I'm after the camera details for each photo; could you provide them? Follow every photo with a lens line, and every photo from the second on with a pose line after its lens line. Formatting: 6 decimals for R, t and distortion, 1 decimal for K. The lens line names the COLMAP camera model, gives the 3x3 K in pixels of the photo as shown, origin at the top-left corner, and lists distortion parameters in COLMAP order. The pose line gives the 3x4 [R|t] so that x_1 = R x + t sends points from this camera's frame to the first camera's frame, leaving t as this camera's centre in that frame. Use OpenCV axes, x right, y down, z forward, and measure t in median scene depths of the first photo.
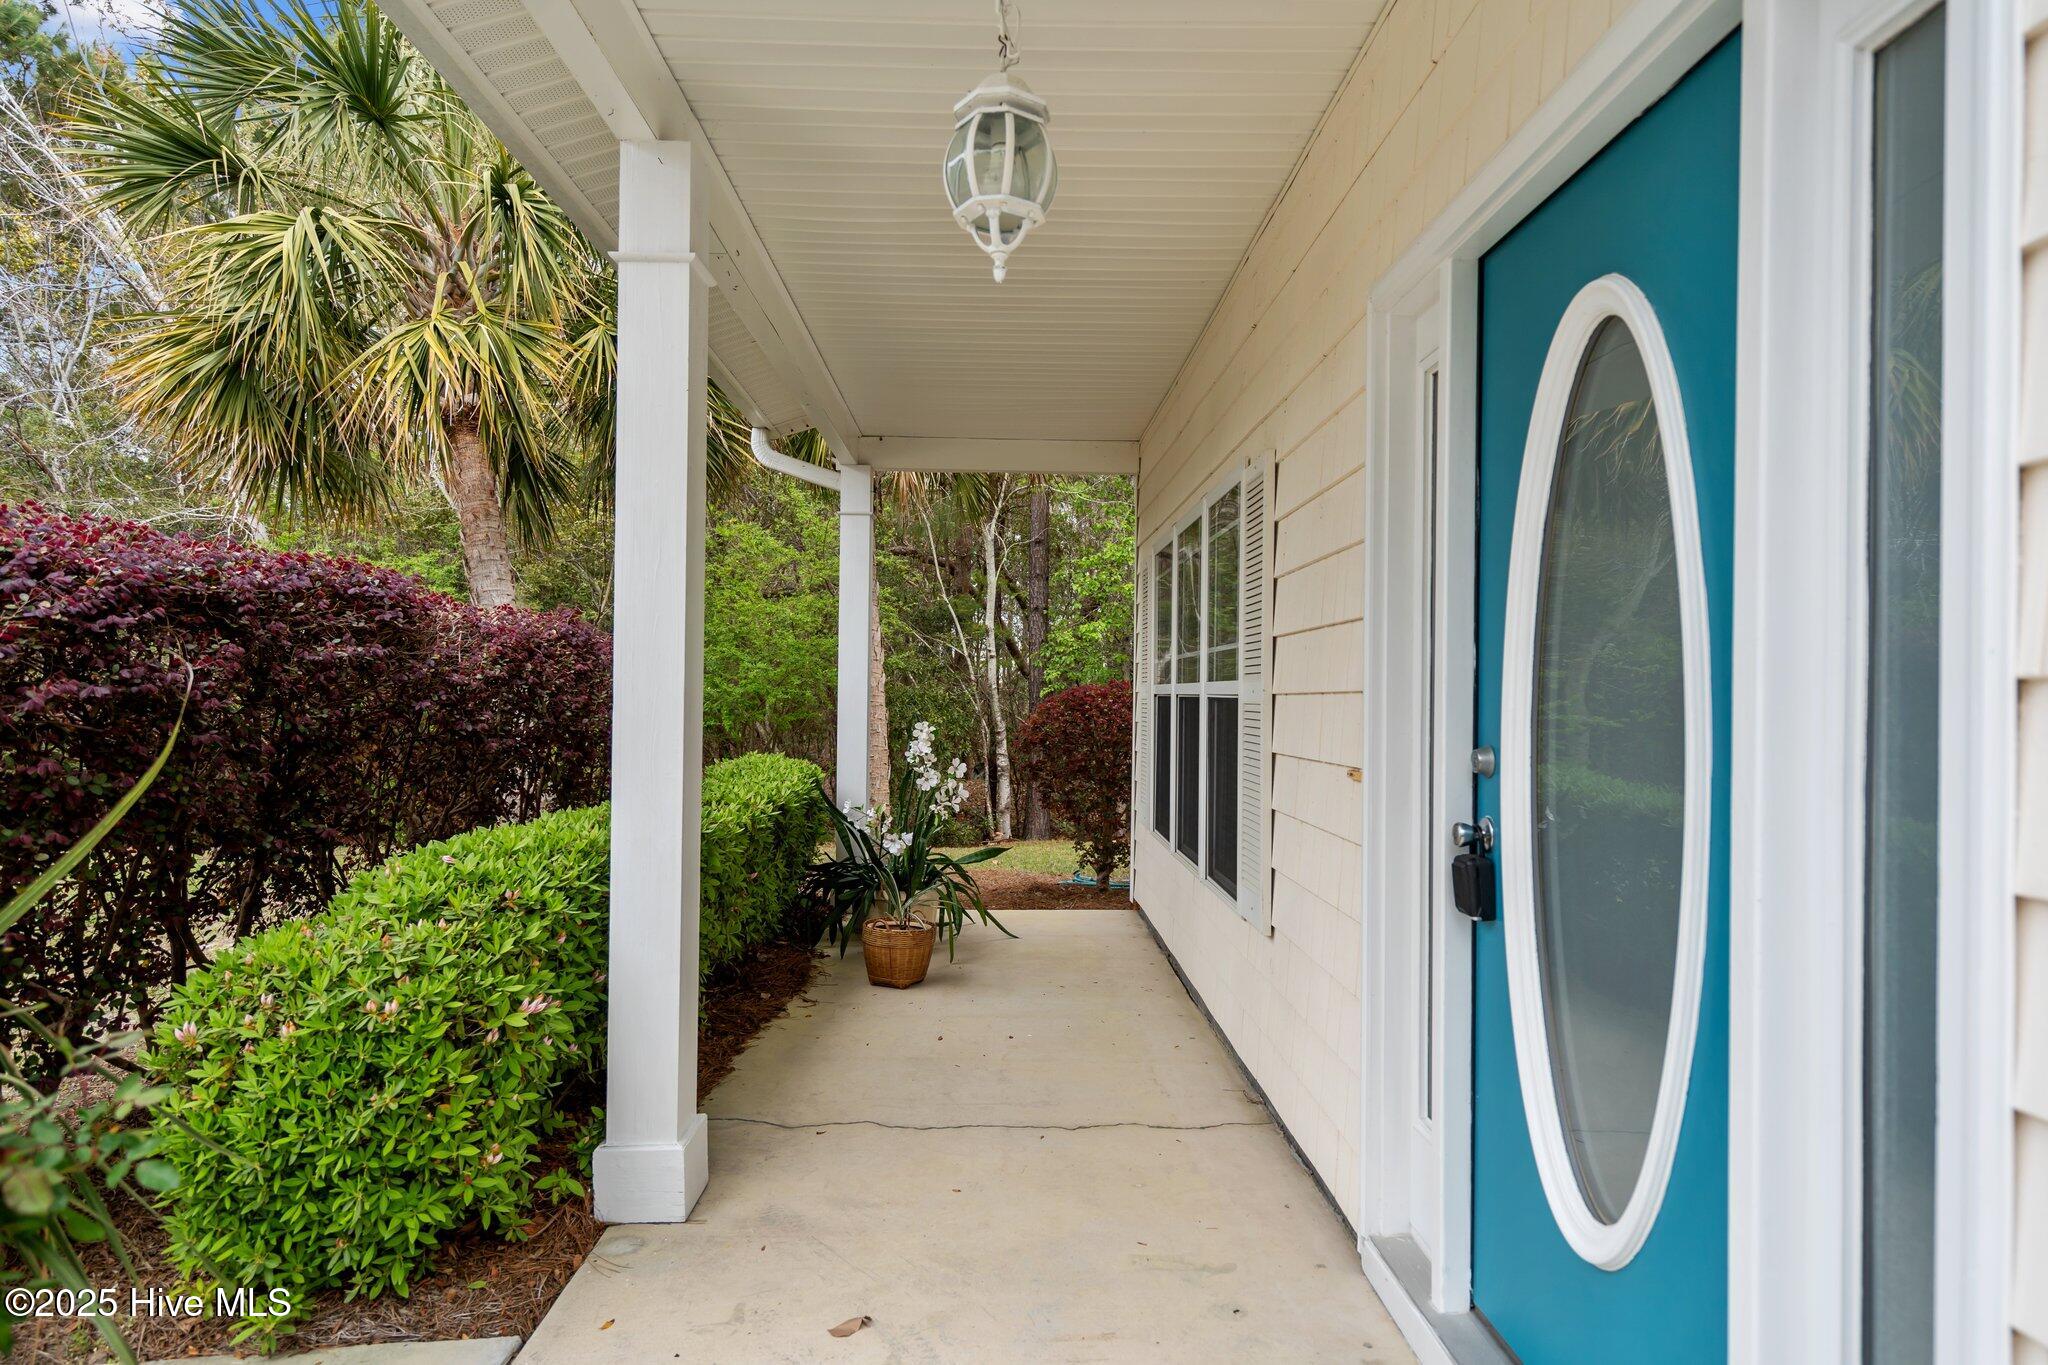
lens RADIAL K [[1169.3, 0, 1025.1], [0, 1169.3, 692.8], [0, 0, 1]] dist [0.003542, 0.001932]
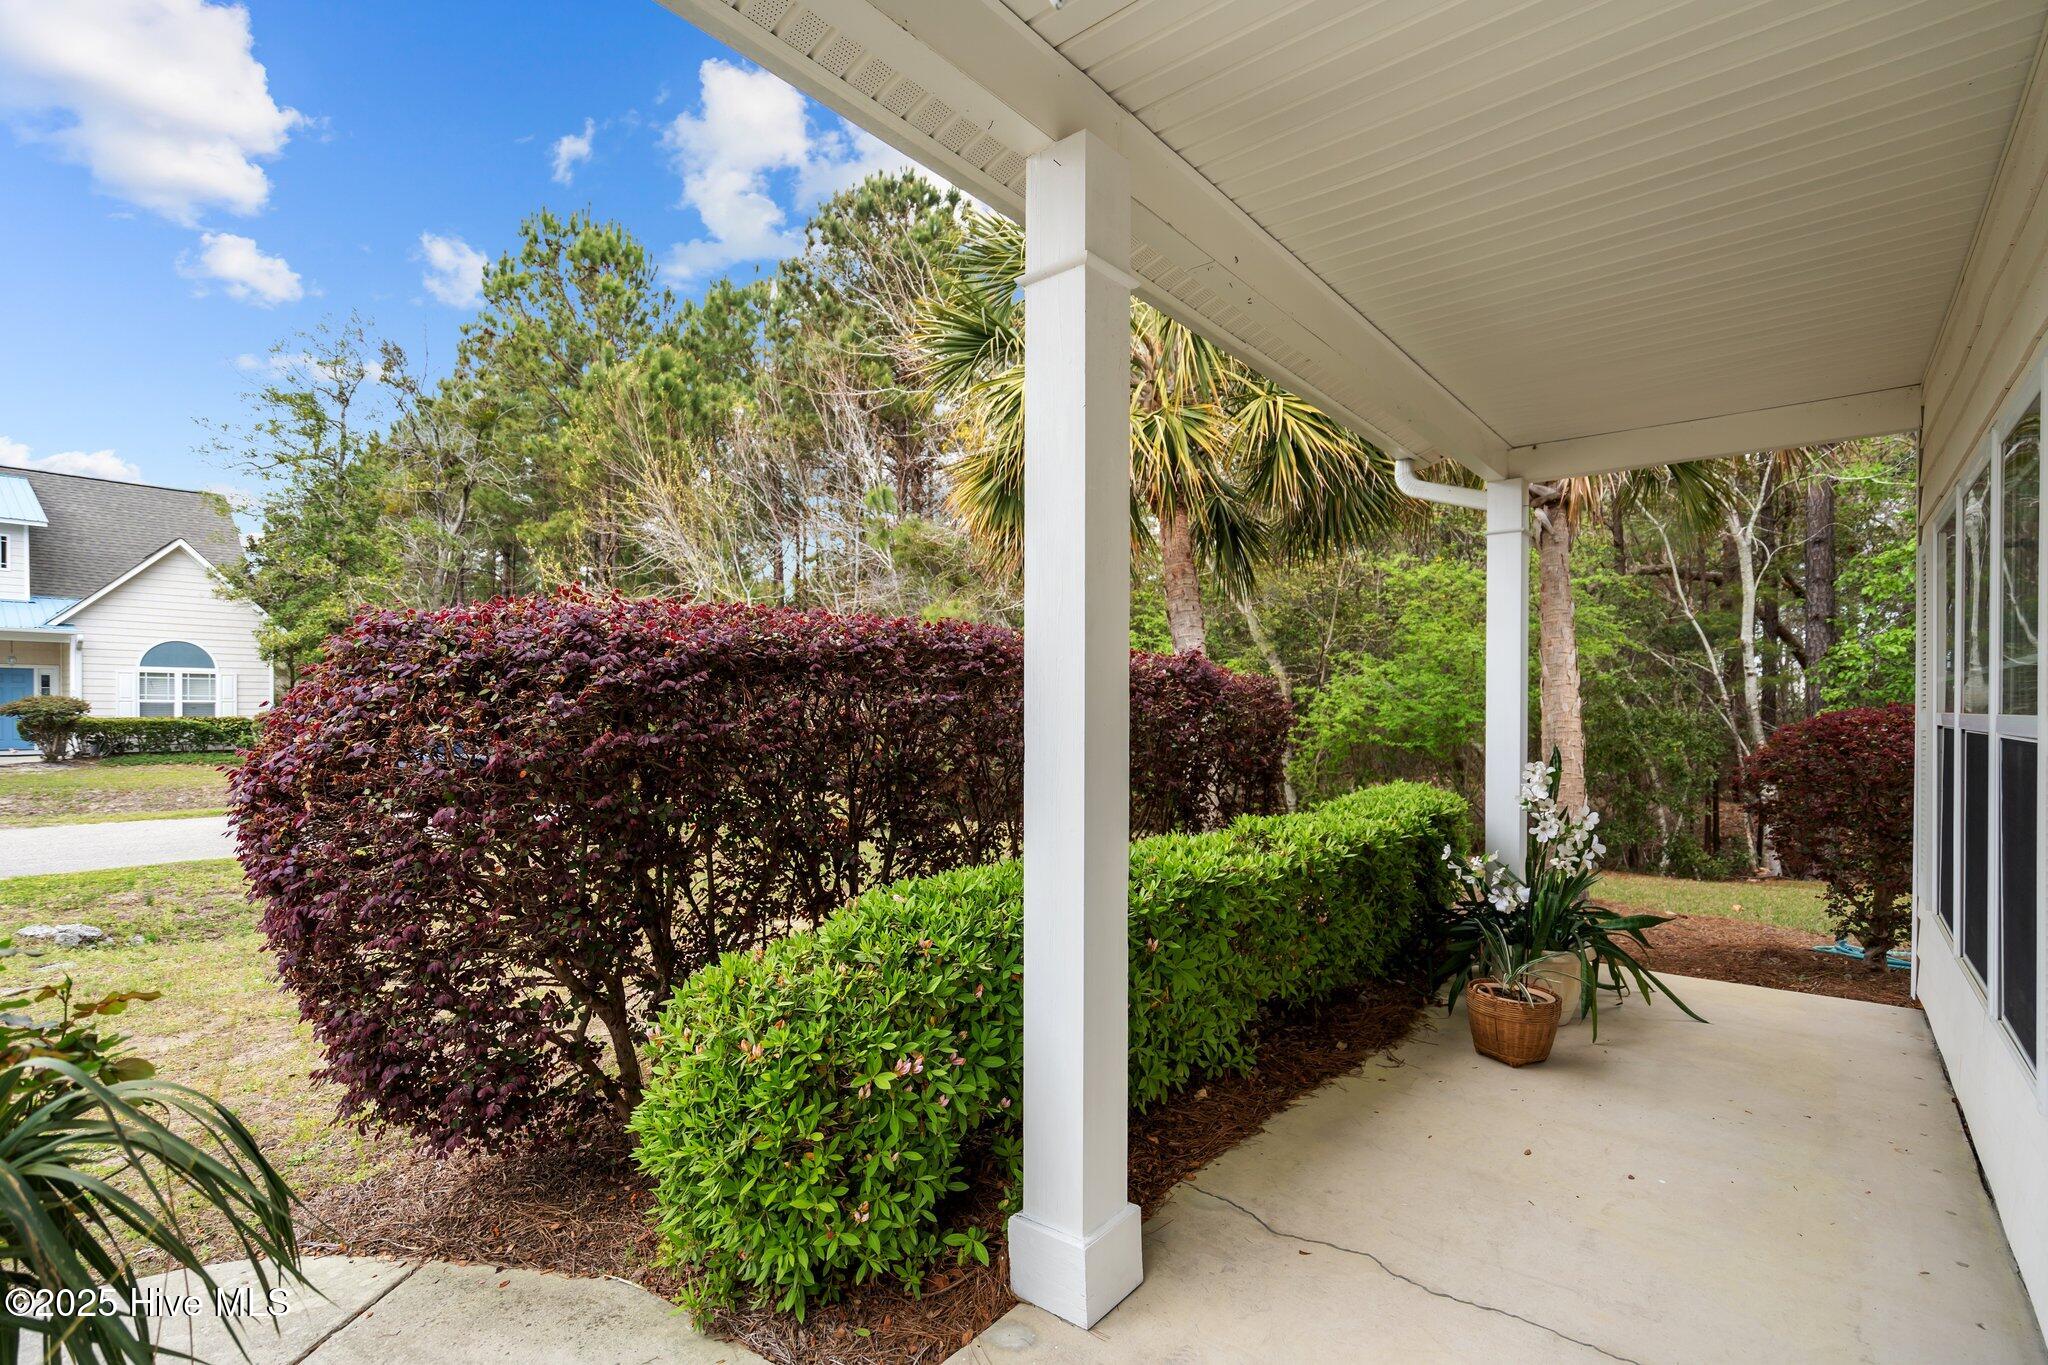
lens RADIAL K [[938.6, 0, 1034.2], [0, 938.6, 714.4], [0, 0, 1]] dist [-0.006000, 0.001556]
pose [[0.752980, -0.005787, -0.658018, 0.086198], [0.008206, 0.999966, 0.000595, -0.012643], [0.657992, -0.005848, 0.753002, 0.241042]]
